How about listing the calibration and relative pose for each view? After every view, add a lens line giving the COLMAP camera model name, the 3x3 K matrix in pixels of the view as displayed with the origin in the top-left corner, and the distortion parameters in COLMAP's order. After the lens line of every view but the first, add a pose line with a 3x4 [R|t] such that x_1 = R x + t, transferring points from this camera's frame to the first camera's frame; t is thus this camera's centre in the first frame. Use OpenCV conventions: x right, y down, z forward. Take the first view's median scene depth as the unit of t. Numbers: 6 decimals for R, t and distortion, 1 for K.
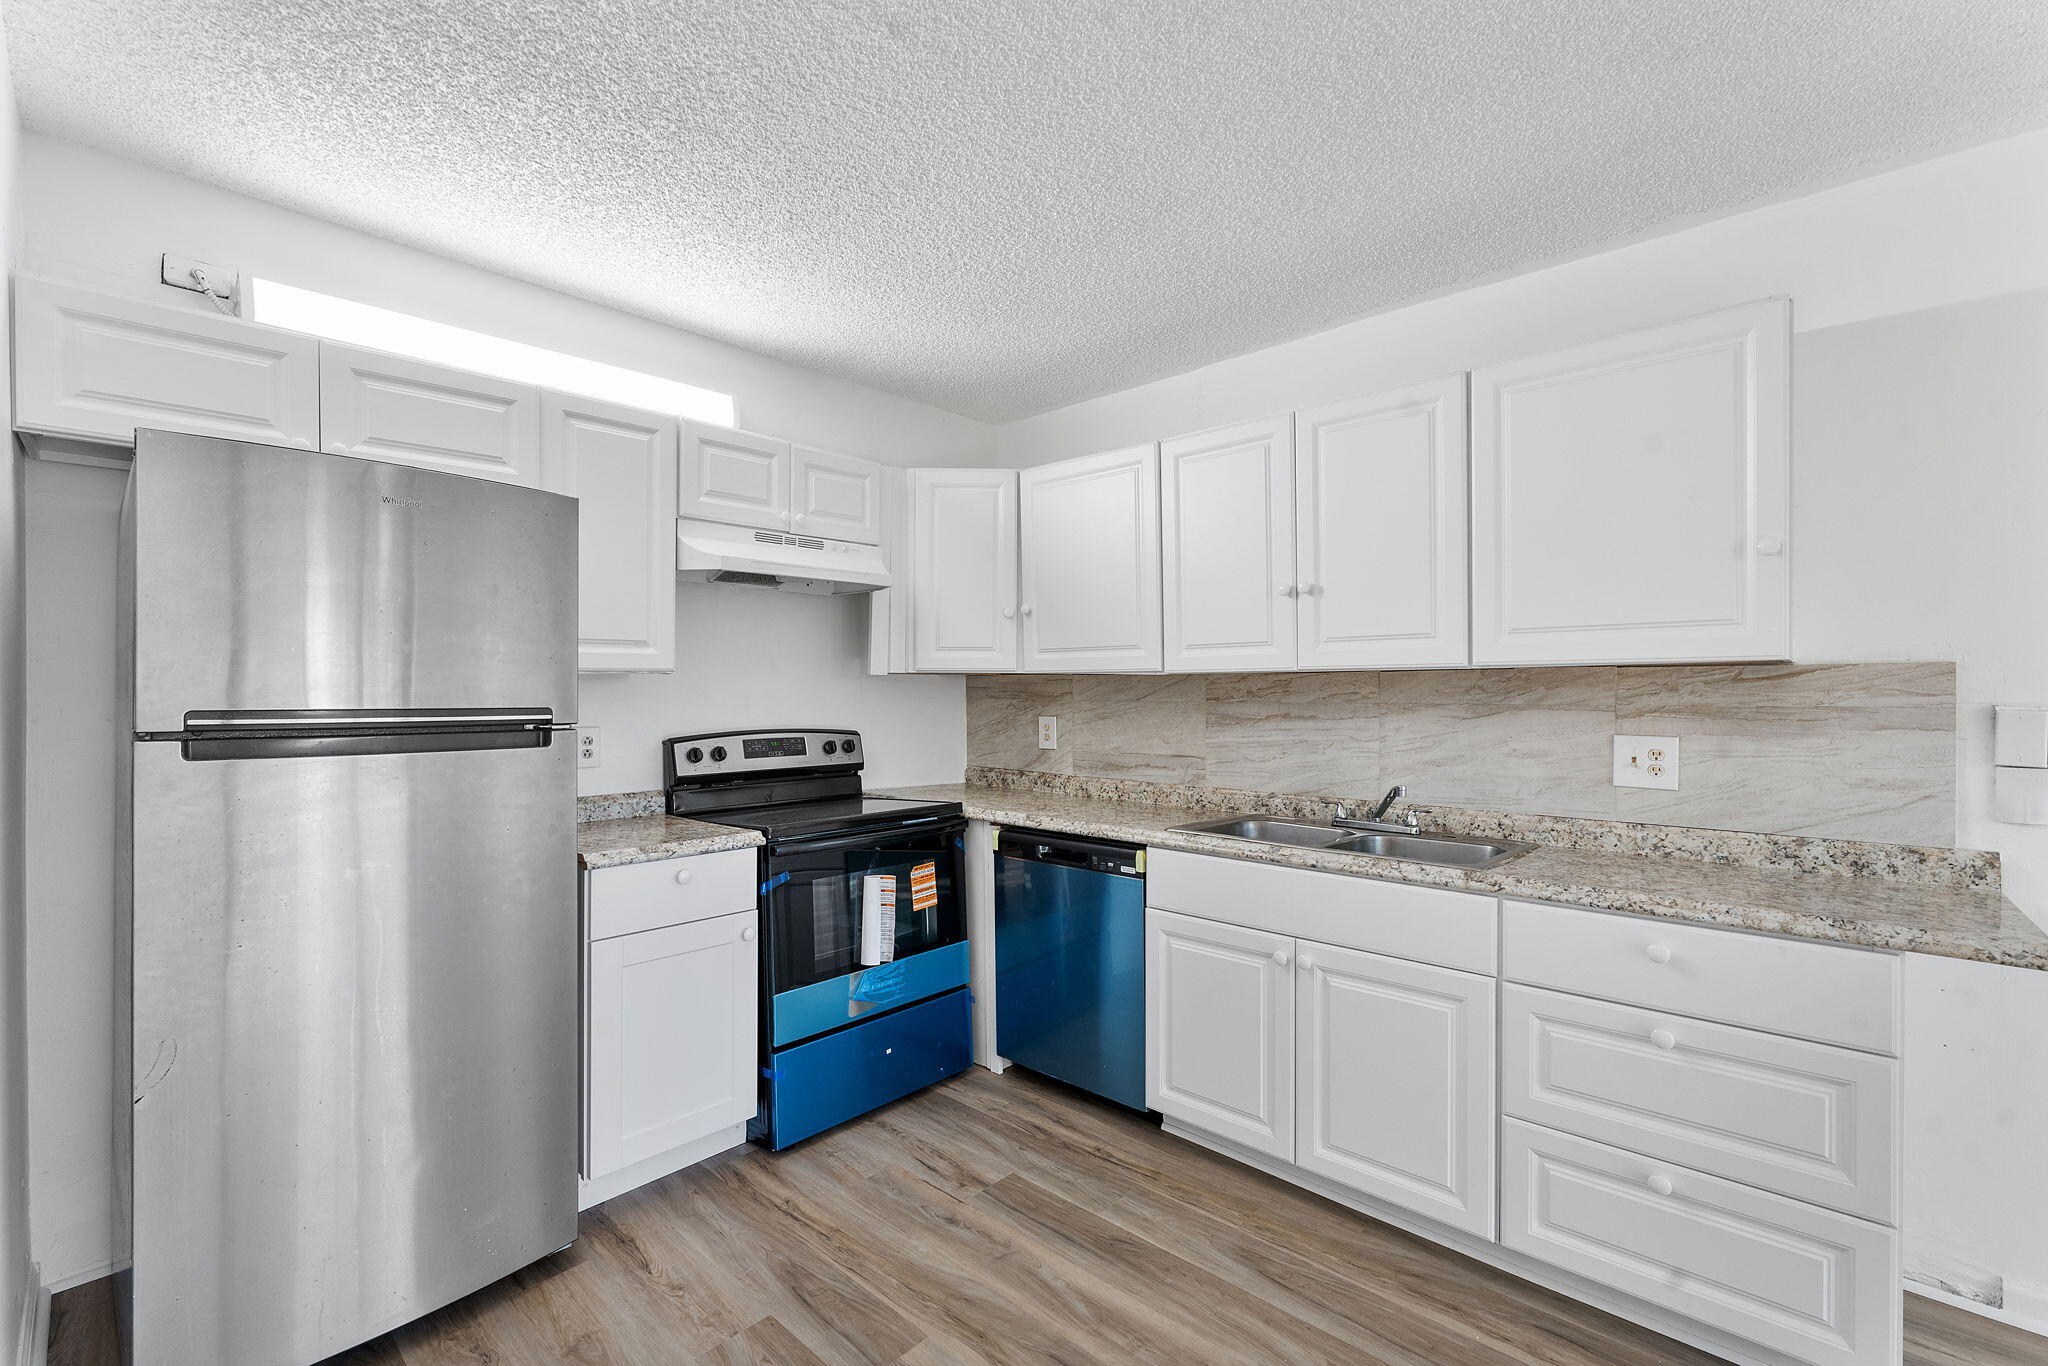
lens RADIAL K [[859.7, 0, 1013.4], [0, 859.7, 684.2], [0, 0, 1]] dist [-0.003841, -0.000017]
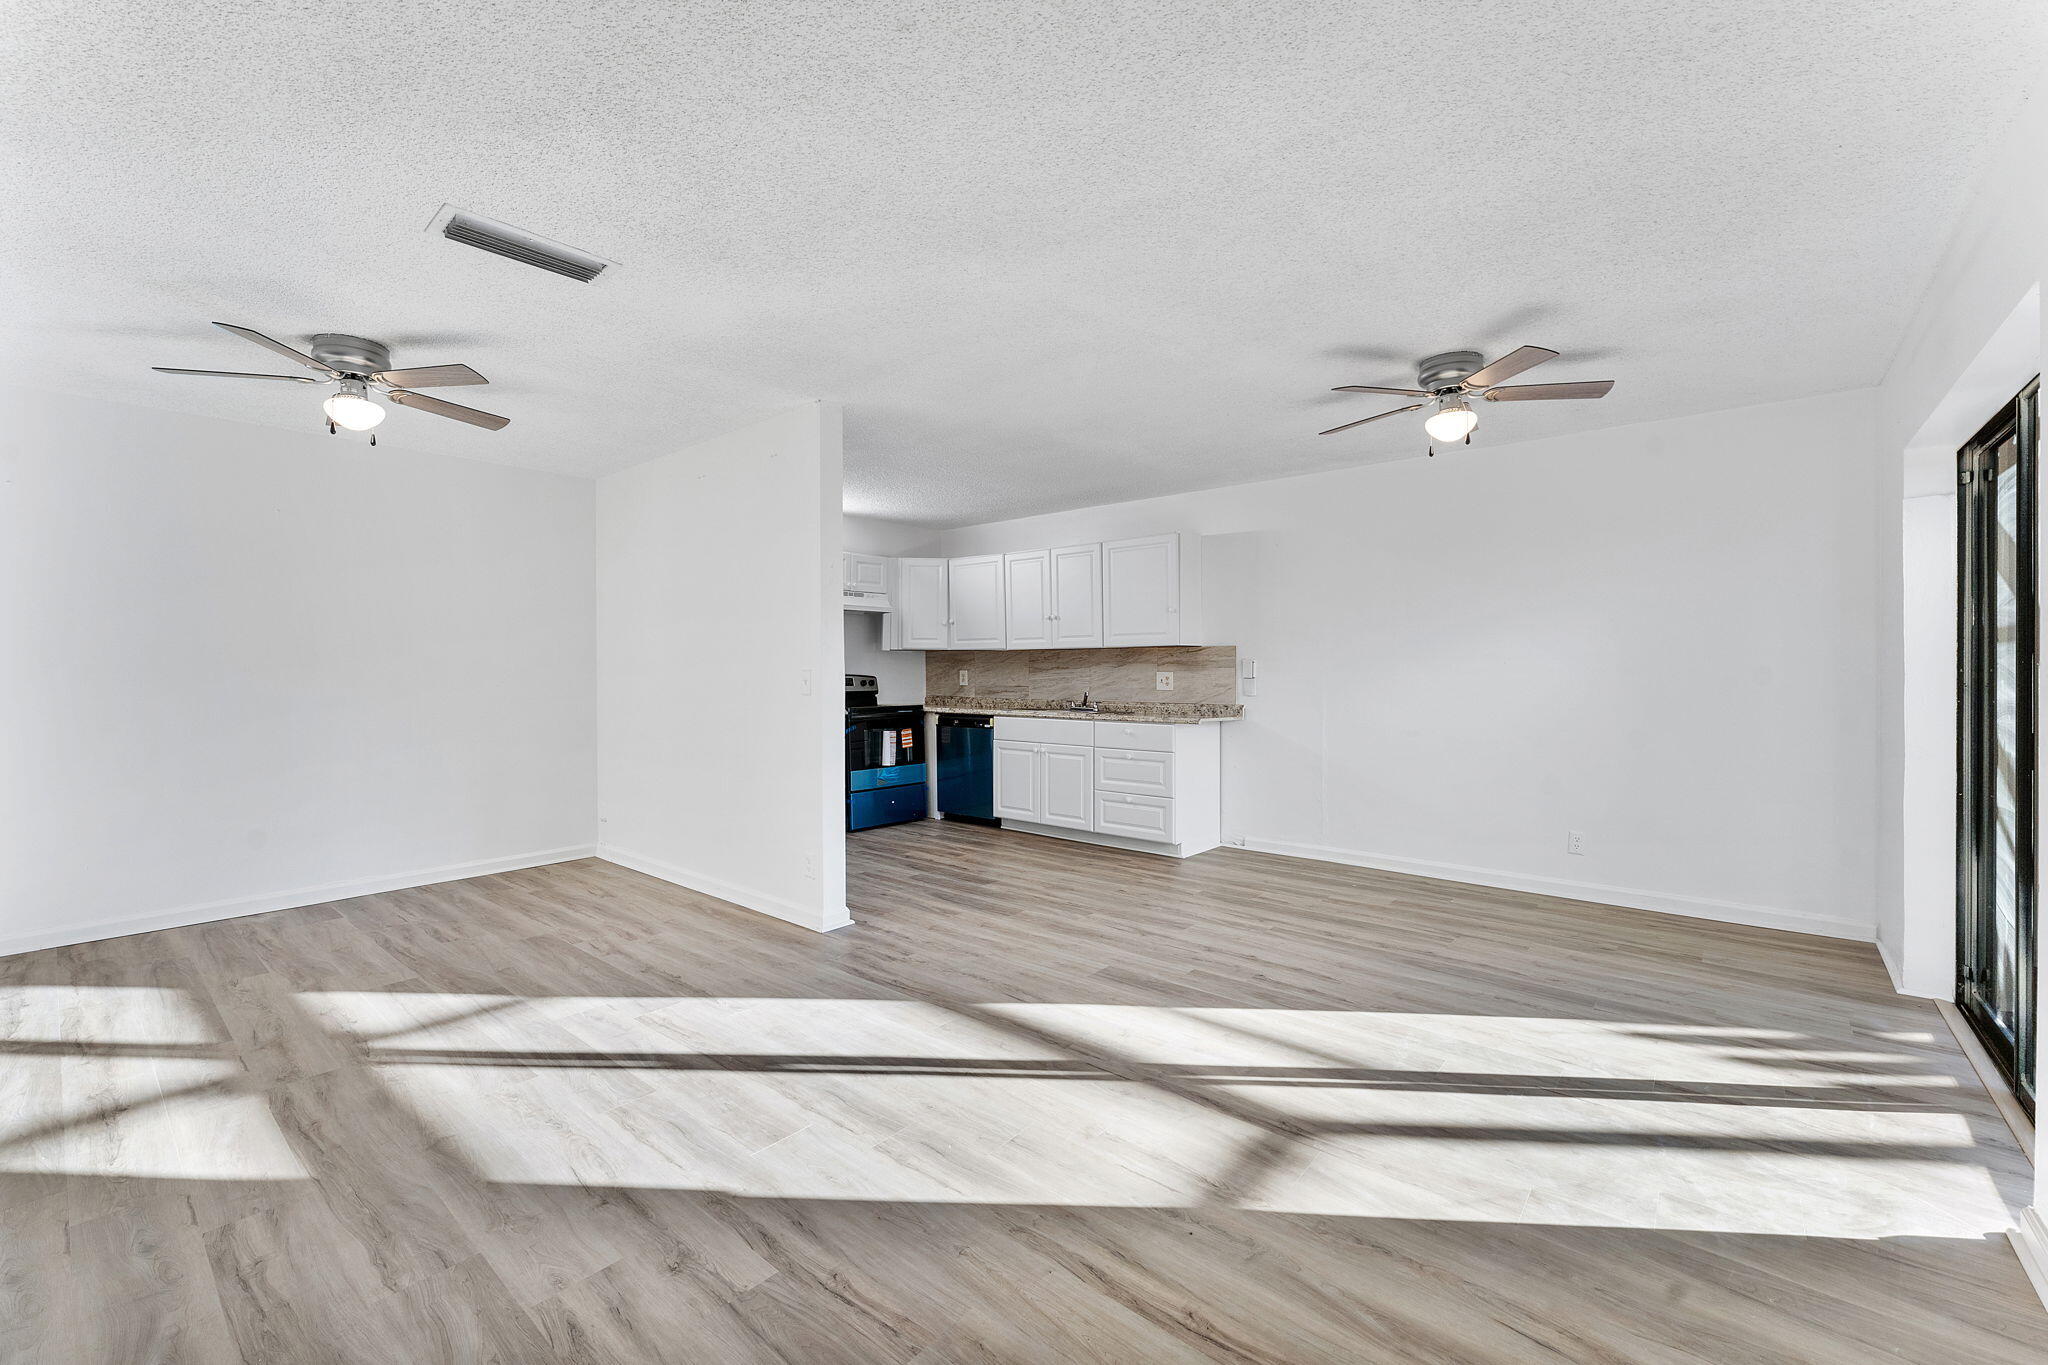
lens RADIAL K [[847.1, 0, 1021.6], [0, 847.1, 675.1], [0, 0, 1]] dist [0.003204, 0.000349]
pose [[0.998761, 0.000303, 0.049763, 0.106558], [-0.000878, 0.999933, 0.011525, 0.033466], [-0.049756, -0.011555, 0.998695, -1.503812]]
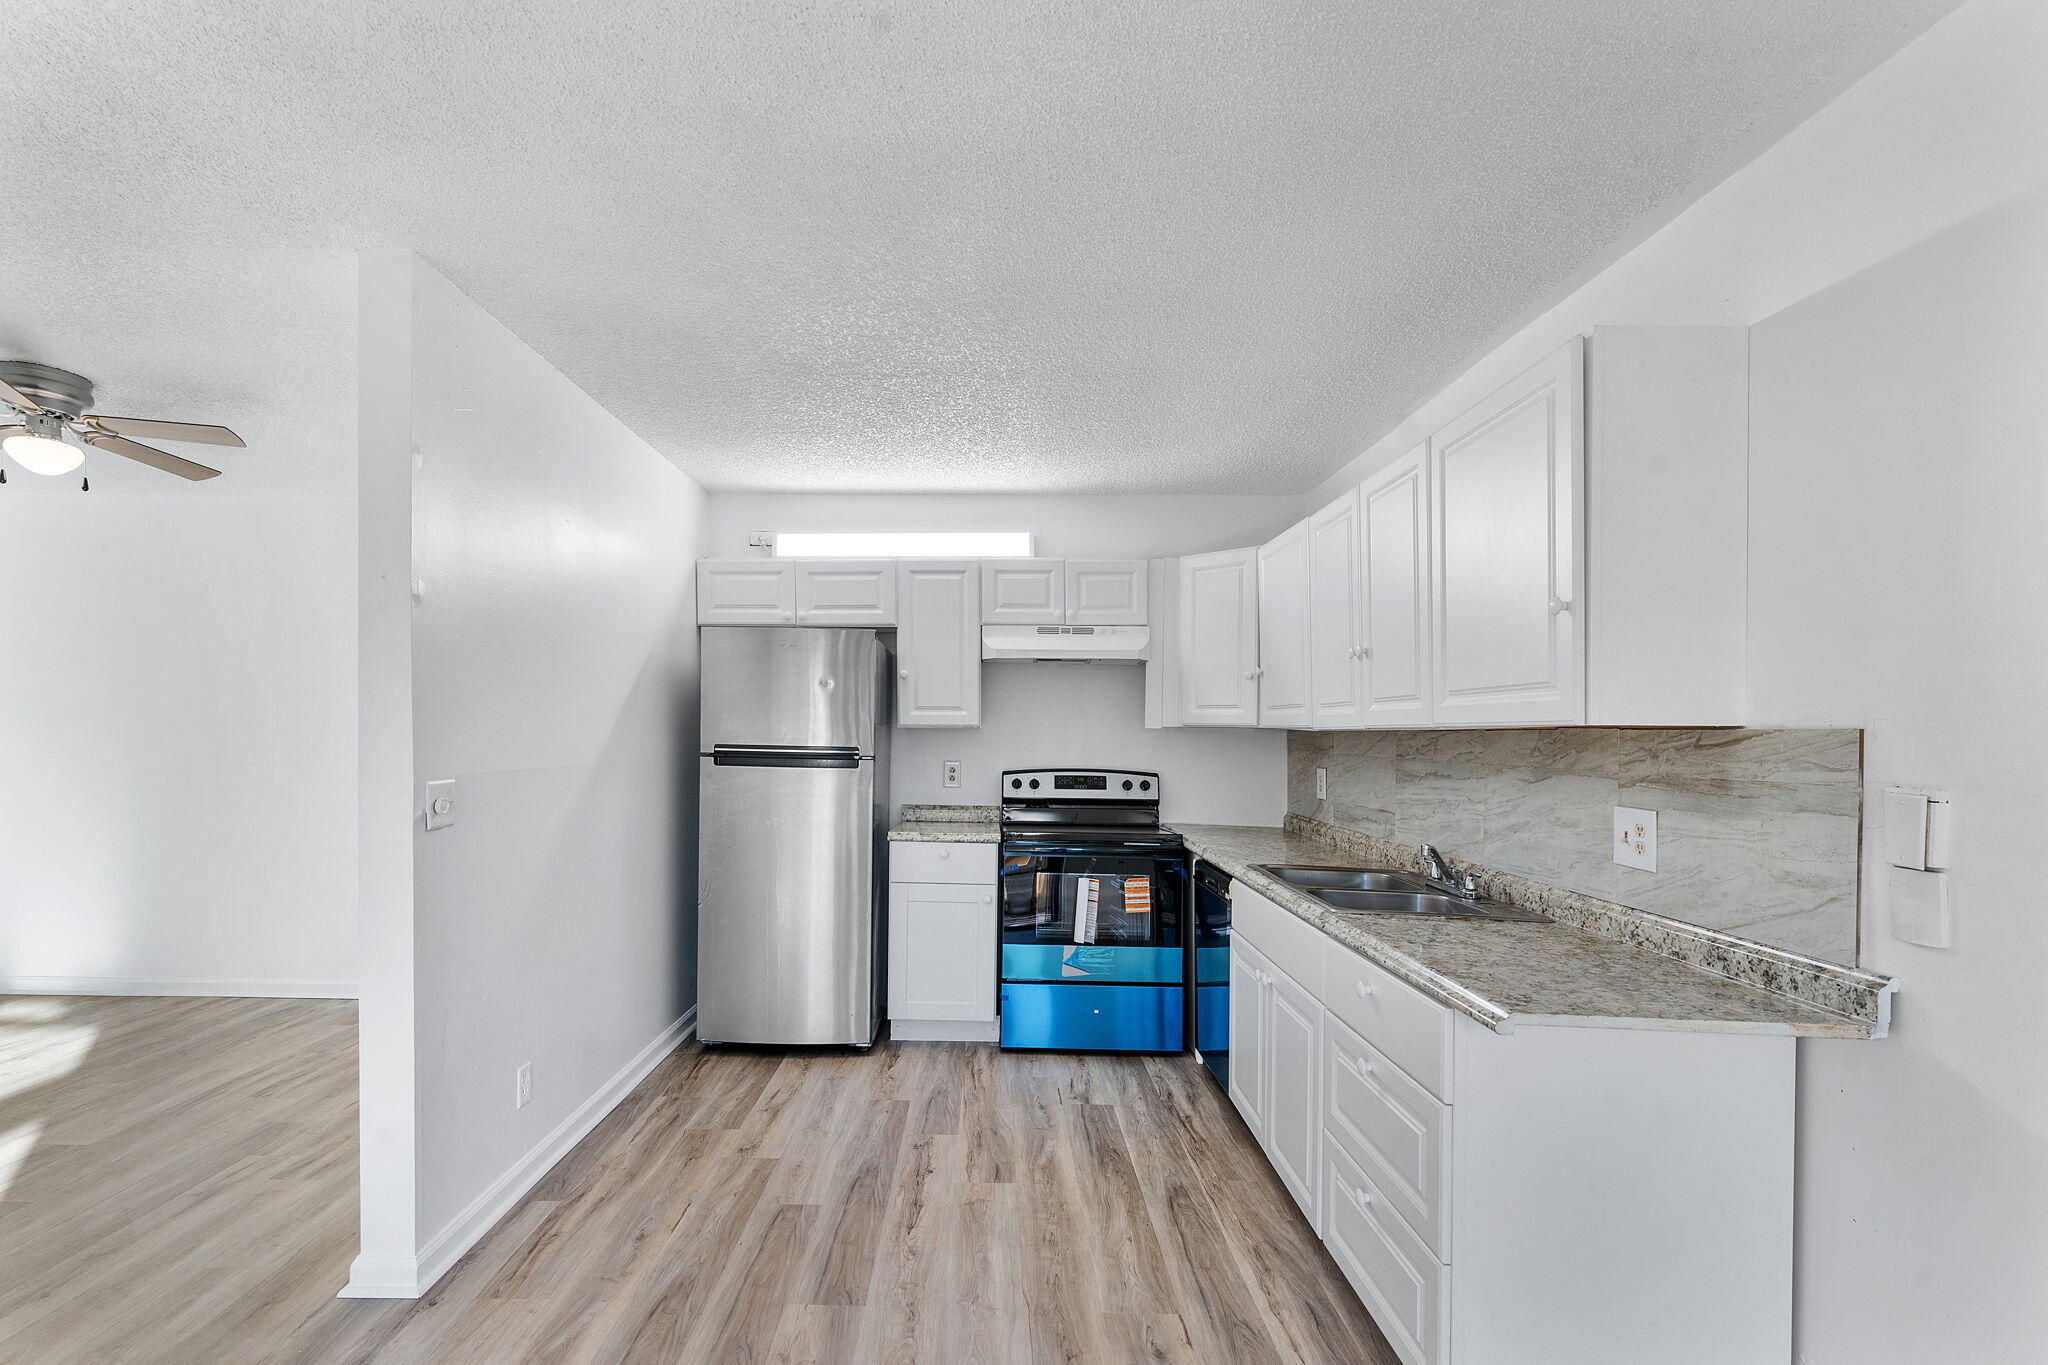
lens RADIAL K [[956.4, 0, 986.7], [0, 956.4, 735.7], [0, 0, 1]] dist [0.000632, -0.000716]
pose [[0.668747, 0.013365, -0.743369, 0.865792], [-0.008055, 0.999910, 0.010731, -0.016019], [0.743446, -0.001189, 0.668795, -0.122975]]
